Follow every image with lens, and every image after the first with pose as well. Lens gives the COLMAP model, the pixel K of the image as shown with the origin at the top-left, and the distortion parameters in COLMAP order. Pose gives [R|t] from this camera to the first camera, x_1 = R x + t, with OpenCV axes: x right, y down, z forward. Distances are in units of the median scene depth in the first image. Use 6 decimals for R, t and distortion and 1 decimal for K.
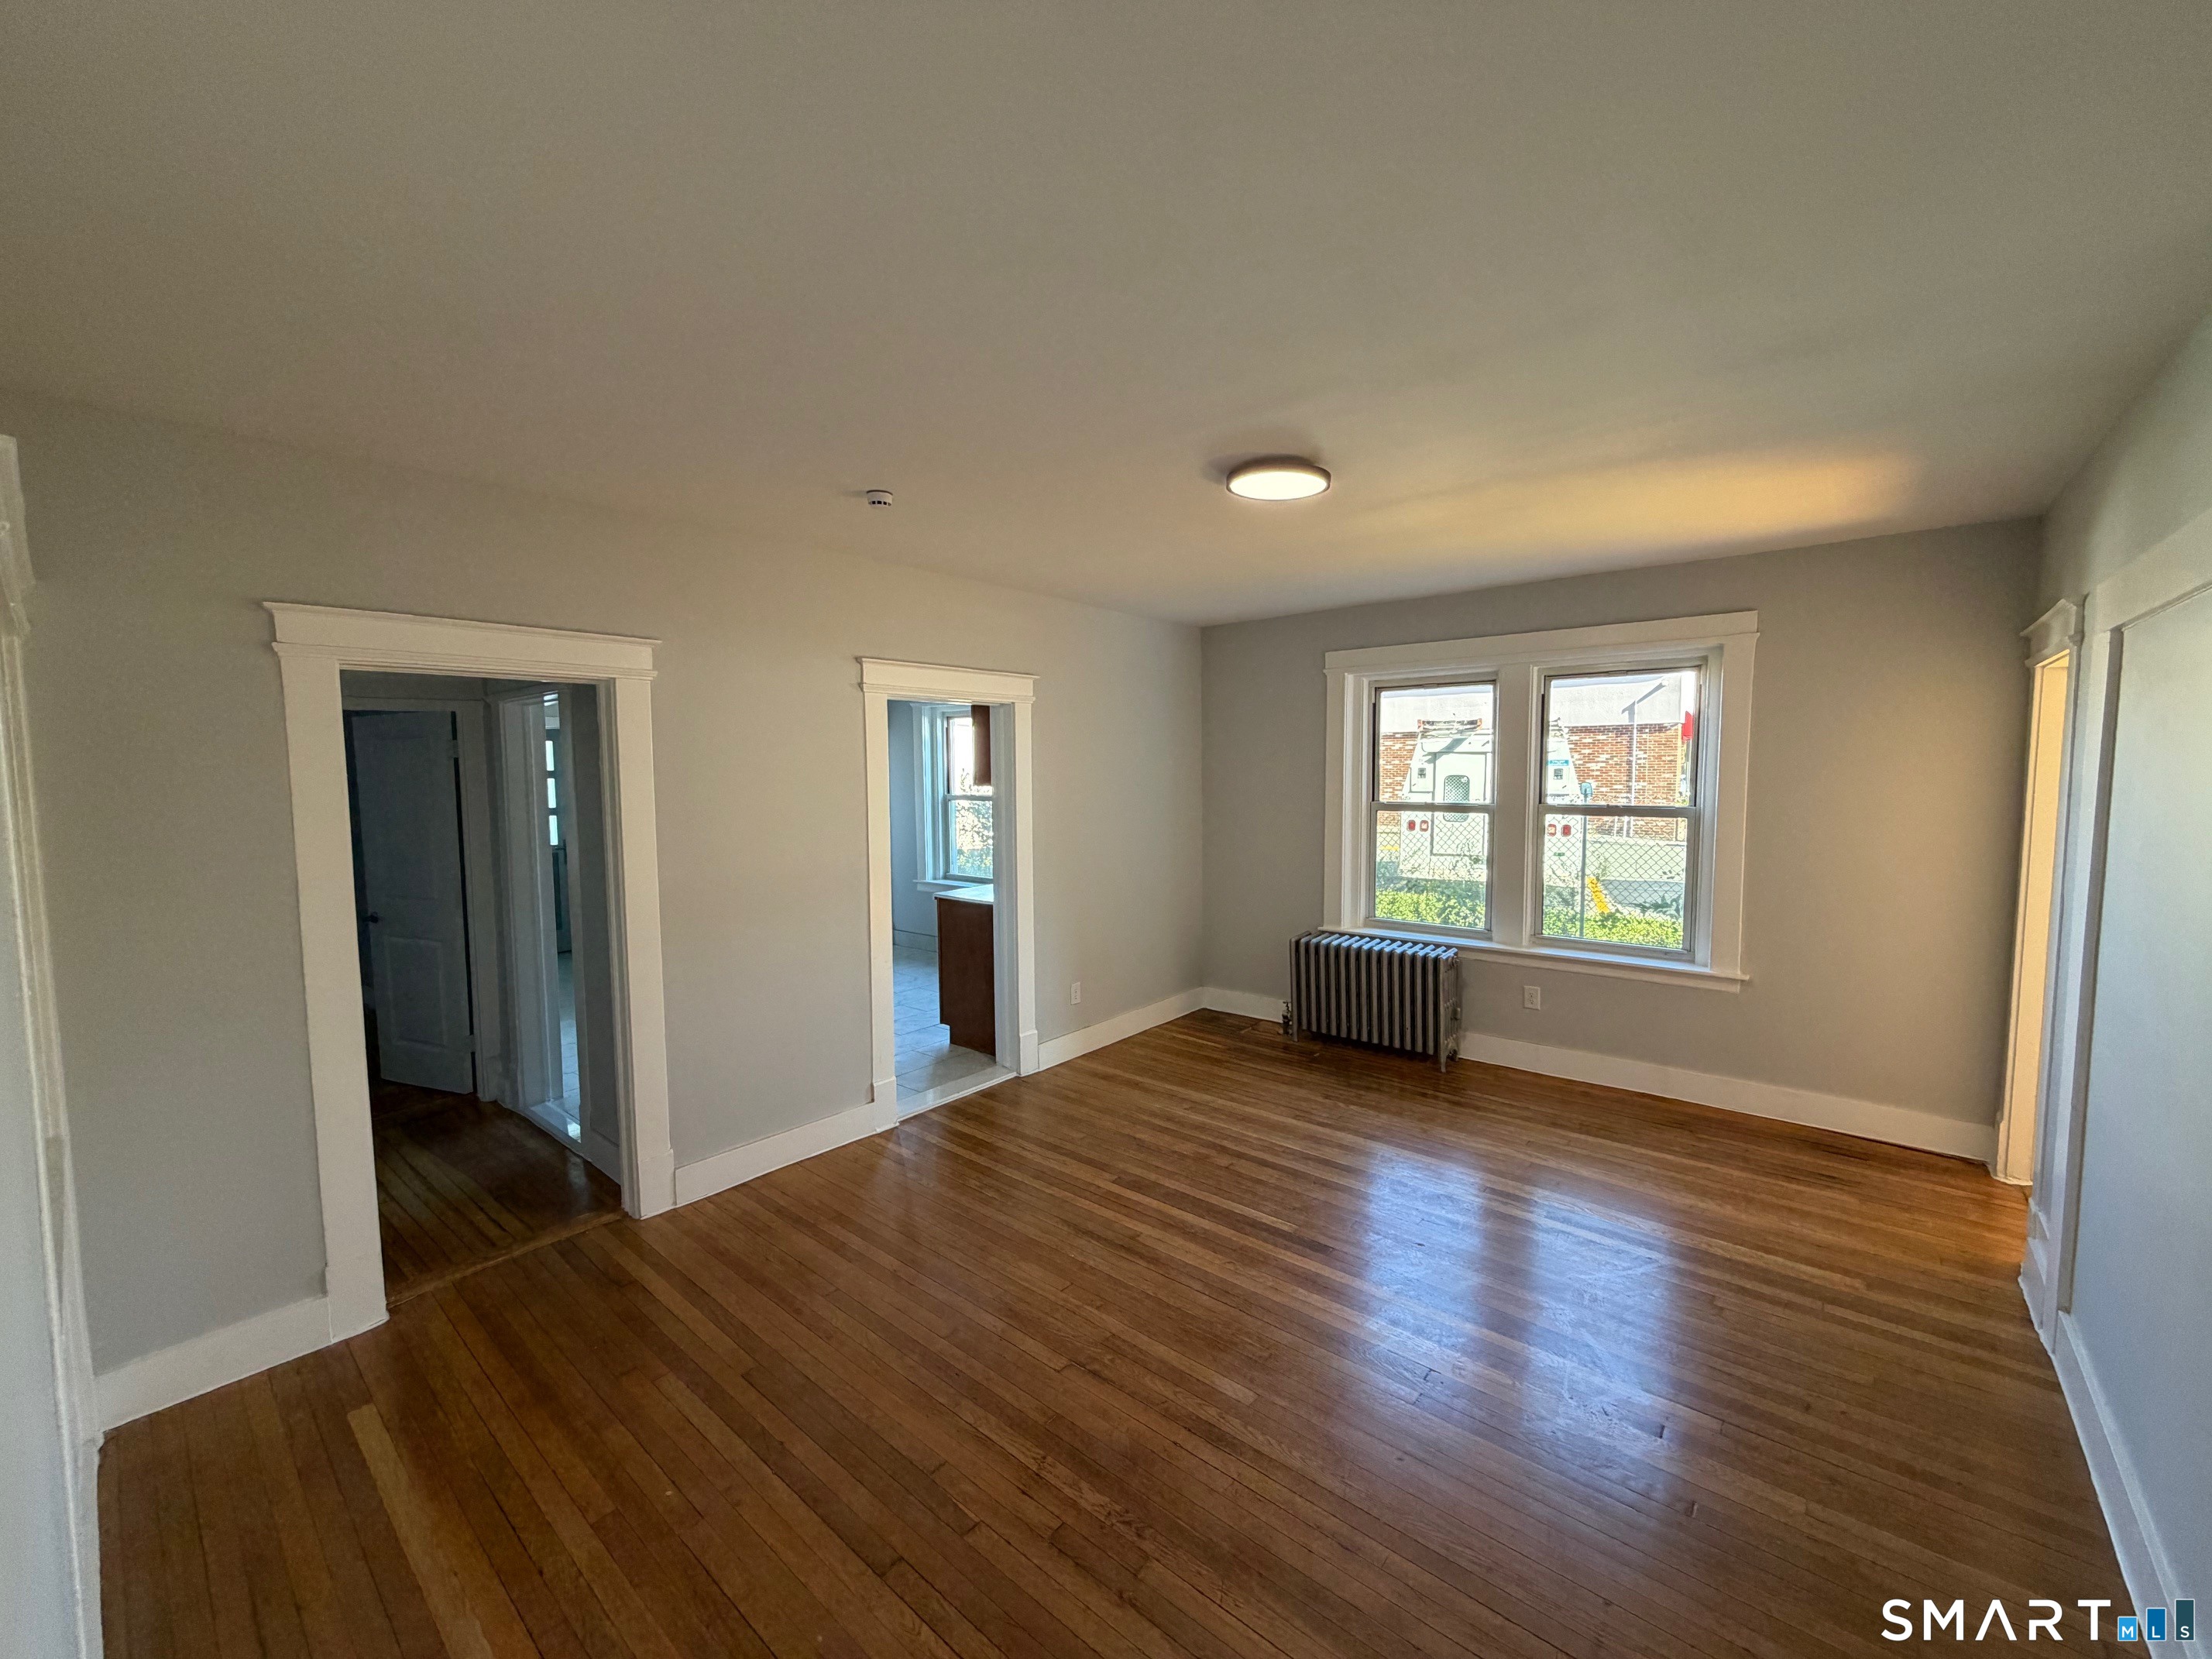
lens RADIAL K [[881.3, 0, 1100.6], [0, 881.3, 833.9], [0, 0, 1]] dist [0.000039, 0.000545]
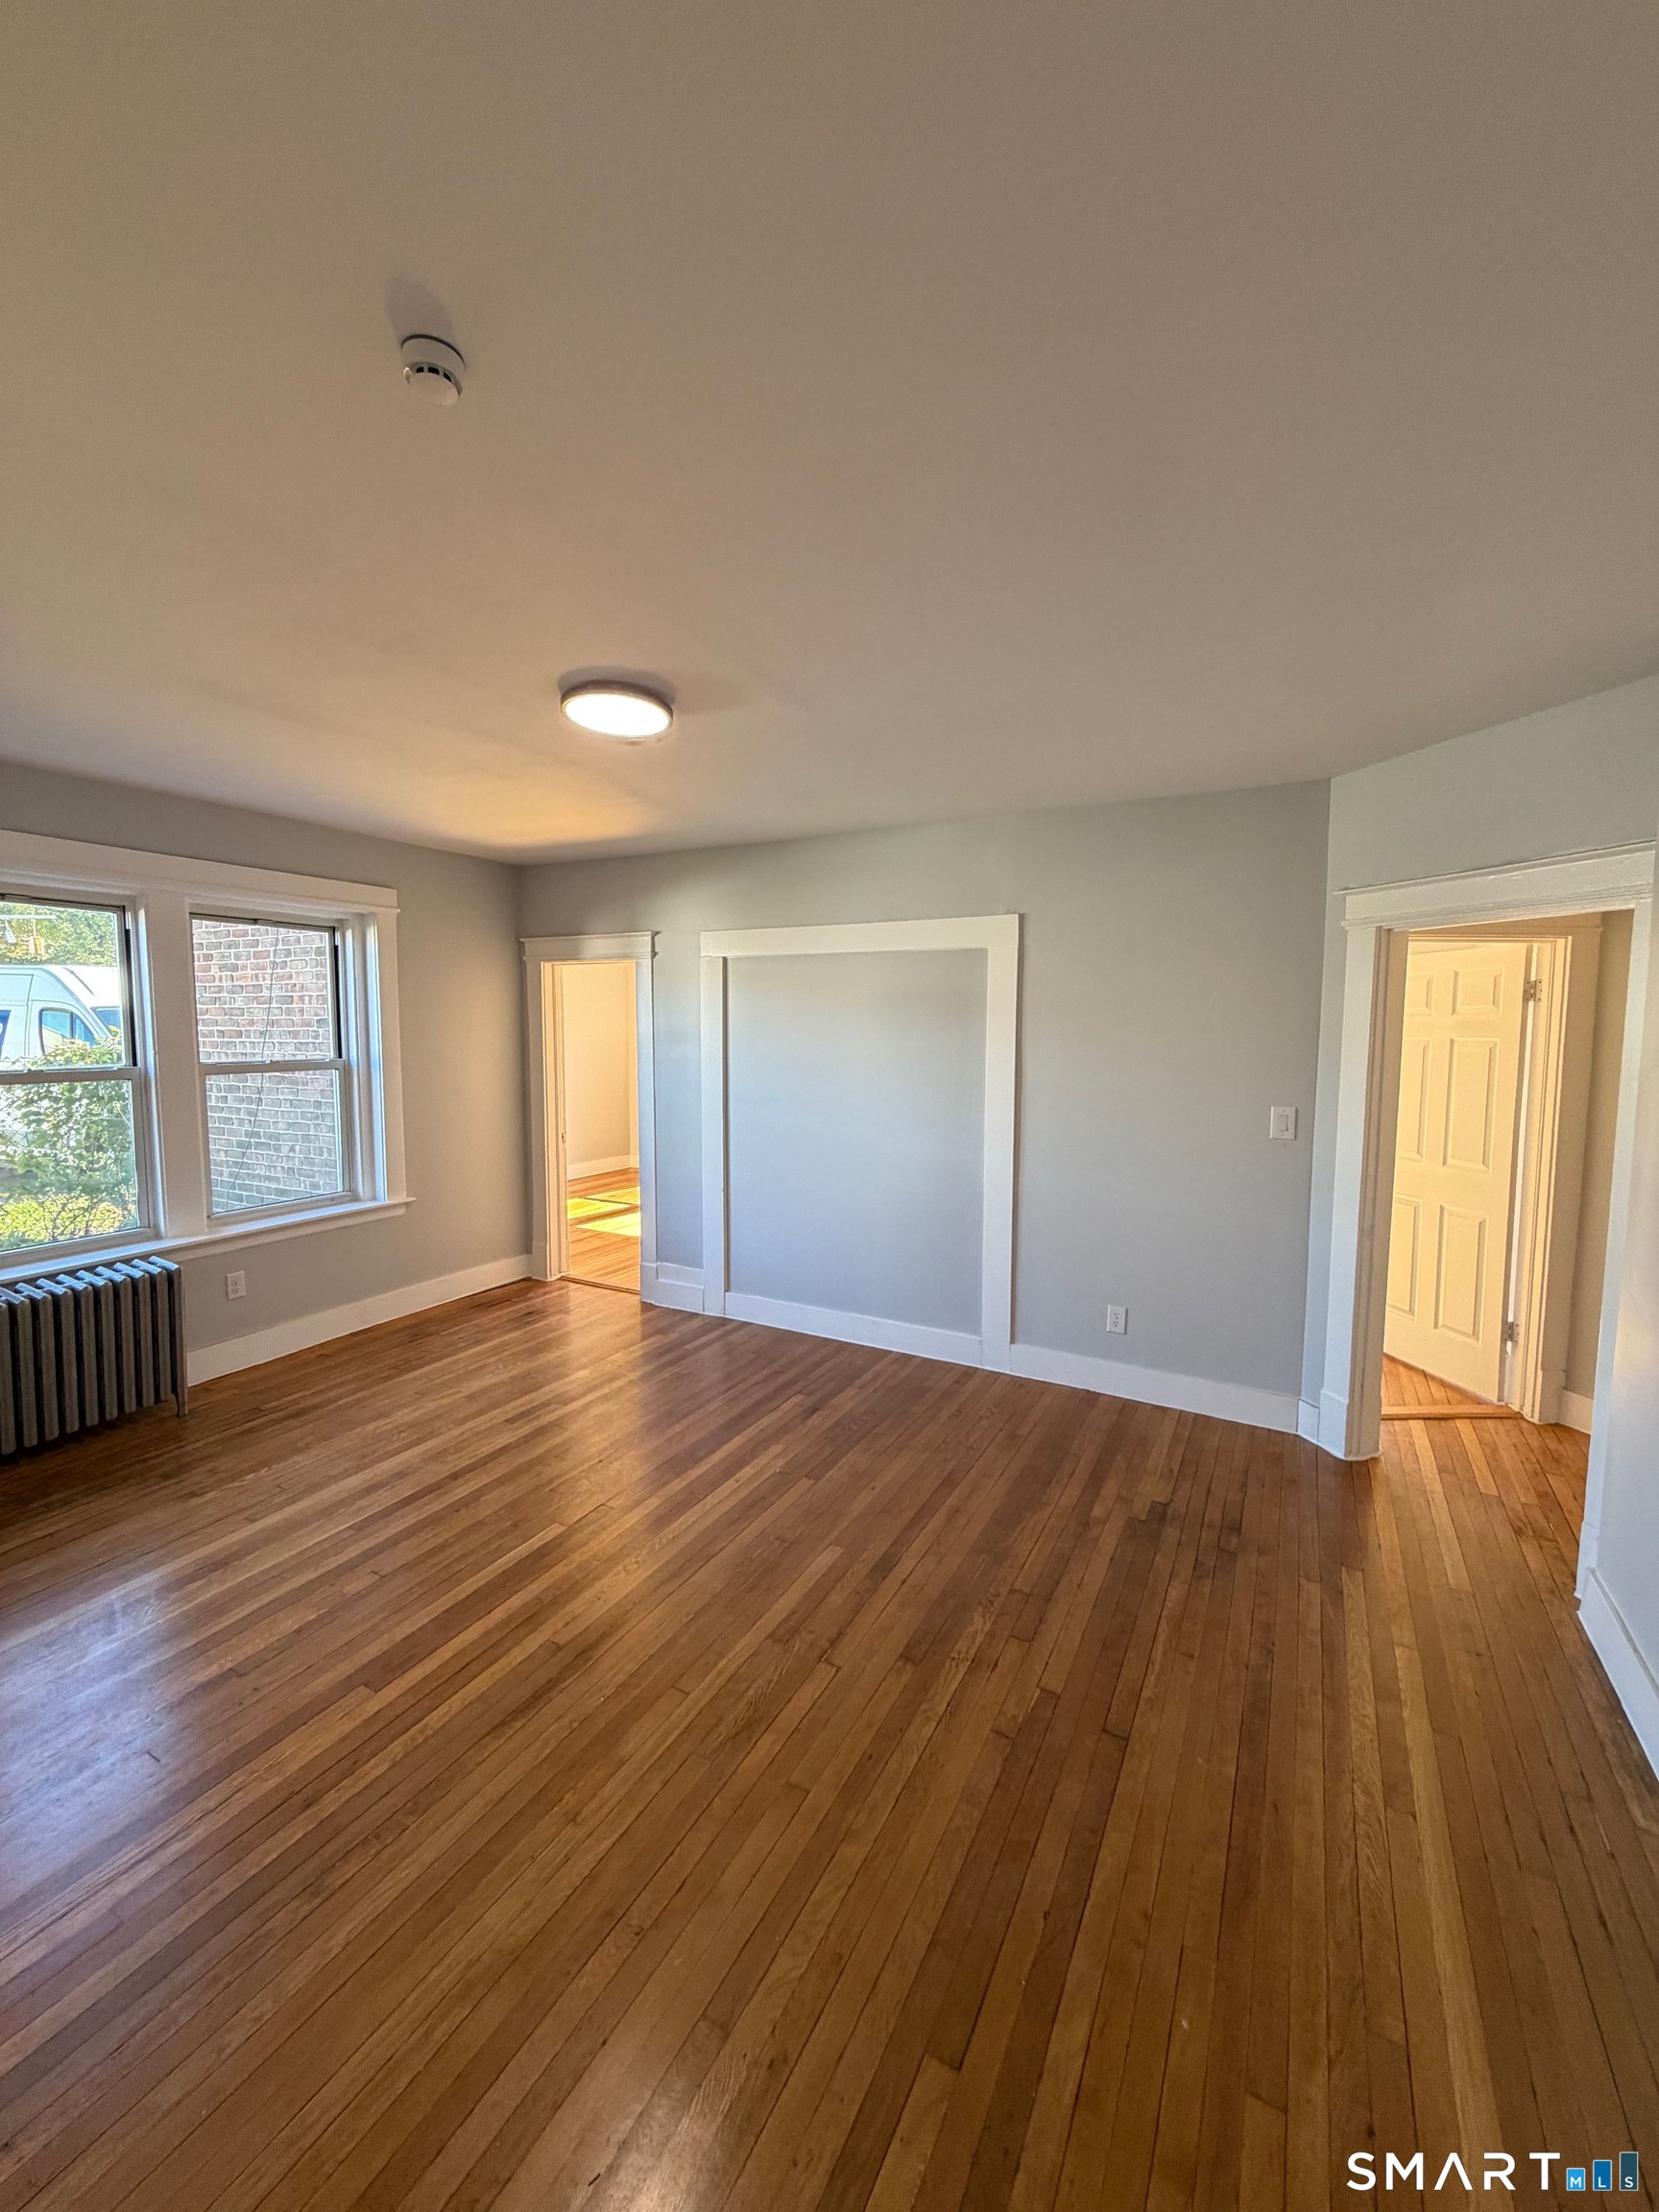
lens RADIAL K [[881.3, 0, 825.4], [0, 881.3, 1098.3], [0, 0, 1]] dist [0.000039, 0.000545]
pose [[-0.204202, -0.072936, 0.976208, -0.549659], [0.070973, 0.993493, 0.089074, -0.039798], [-0.976353, 0.087474, -0.197696, 0.698069]]
